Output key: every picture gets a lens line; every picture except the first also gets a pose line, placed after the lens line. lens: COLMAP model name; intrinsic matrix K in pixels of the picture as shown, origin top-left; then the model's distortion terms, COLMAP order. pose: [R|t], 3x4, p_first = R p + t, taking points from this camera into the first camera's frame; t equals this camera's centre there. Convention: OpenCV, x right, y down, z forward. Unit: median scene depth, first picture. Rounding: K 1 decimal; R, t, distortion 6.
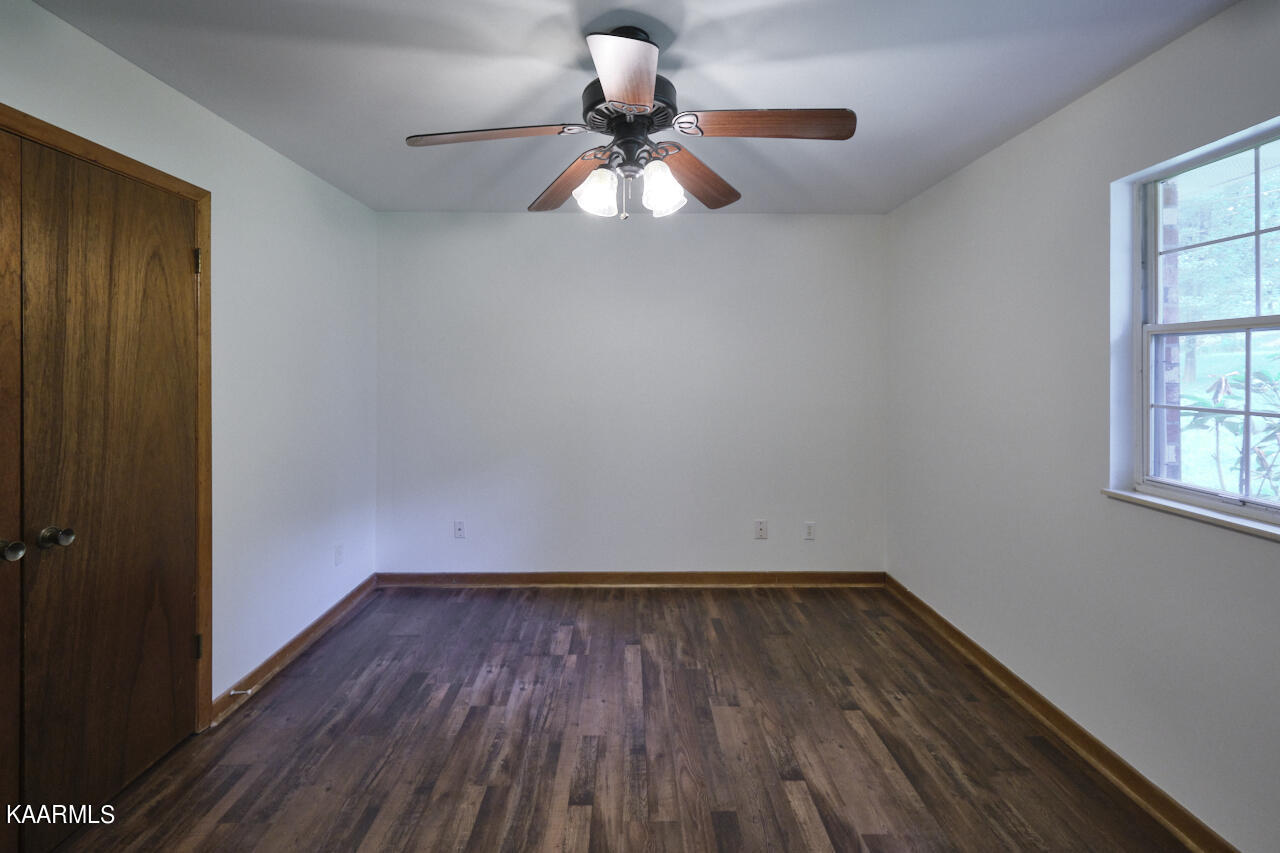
lens RADIAL K [[557.3, 0, 636.4], [0, 557.3, 367.6], [0, 0, 1]] dist [-0.000352, -0.000218]
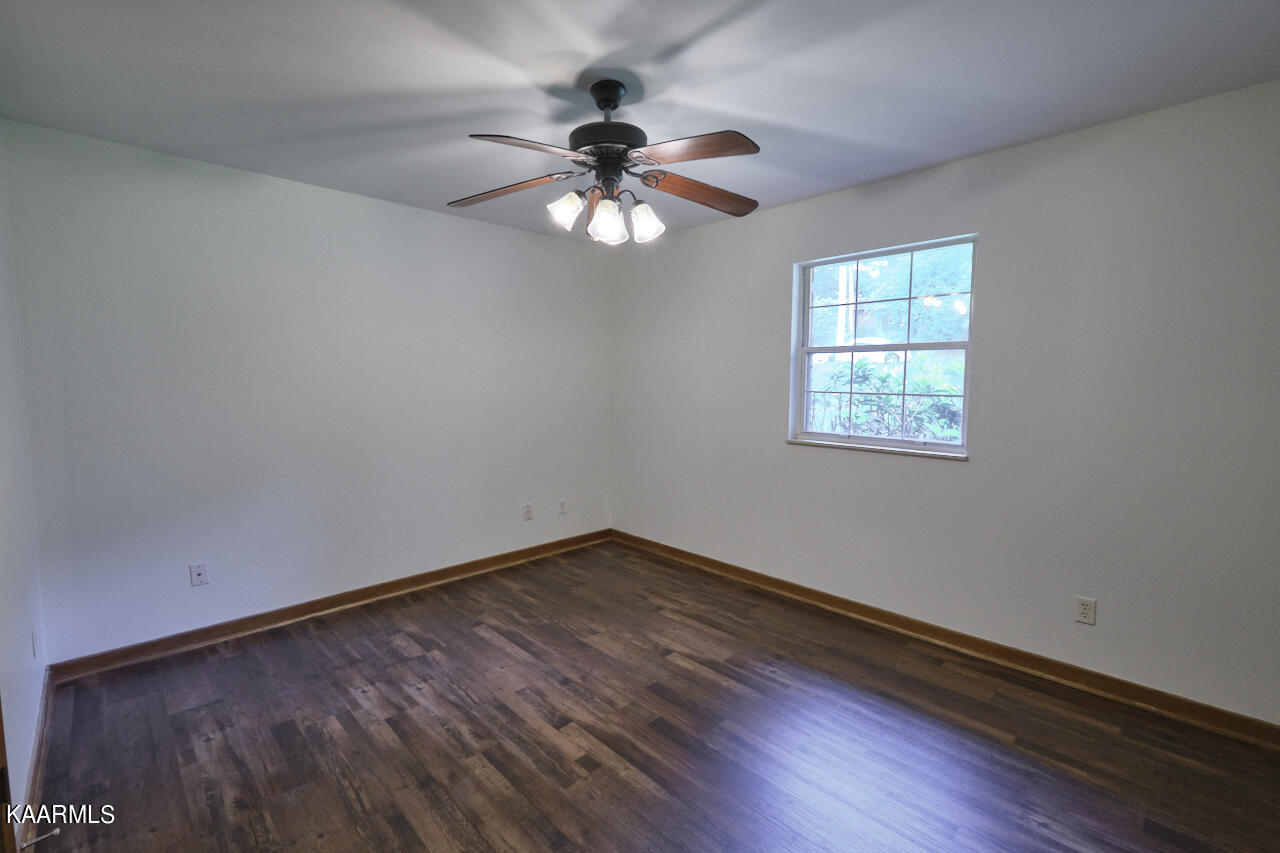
lens RADIAL K [[556.3, 0, 640.0], [0, 556.3, 426.5], [0, 0, 1]] dist [-0.001471, -0.000286]
pose [[0.726219, -0.060164, 0.684825, -0.618598], [-0.004398, 0.995736, 0.092142, 0.013692], [-0.687449, -0.069928, 0.722858, 0.038990]]
